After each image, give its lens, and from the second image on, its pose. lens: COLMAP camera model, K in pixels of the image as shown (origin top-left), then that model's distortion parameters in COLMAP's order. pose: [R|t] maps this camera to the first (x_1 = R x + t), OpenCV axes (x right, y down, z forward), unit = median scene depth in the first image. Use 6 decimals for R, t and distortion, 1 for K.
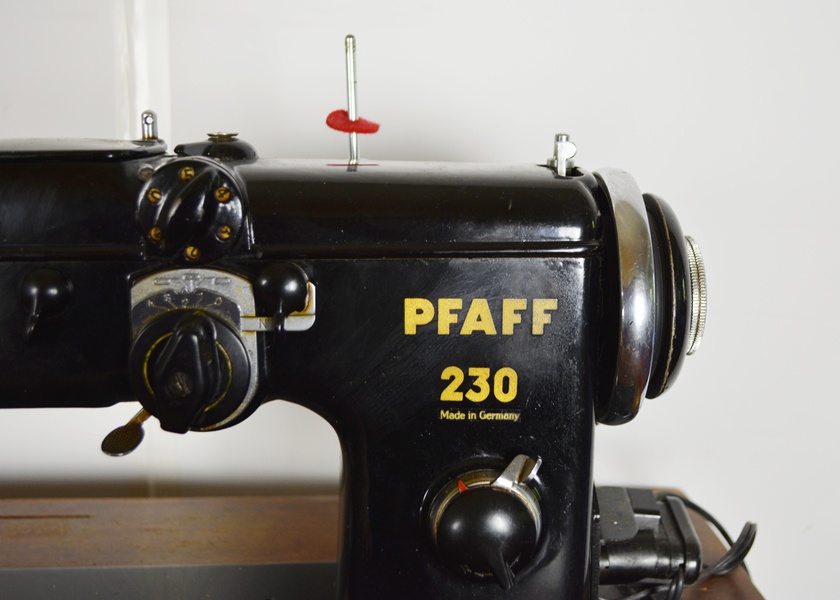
lens RADIAL K [[999.6, 0, 430.4], [0, 999.6, 274.7], [0, 0, 1]] dist [-0.042522, 0.000000]
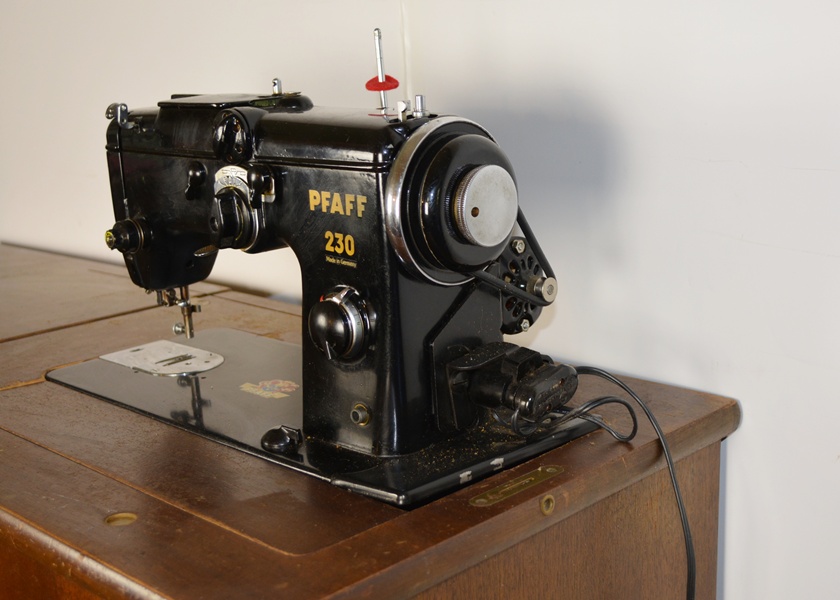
lens RADIAL K [[1095.5, 0, 417.7], [0, 1095.5, 303.0], [0, 0, 1]] dist [0.064022, 0.000000]
pose [[0.675955, 0.143112, -0.722914, 1.536494], [-0.079937, 0.989413, 0.121125, -0.028549], [0.732595, -0.024087, 0.680239, -0.194194]]
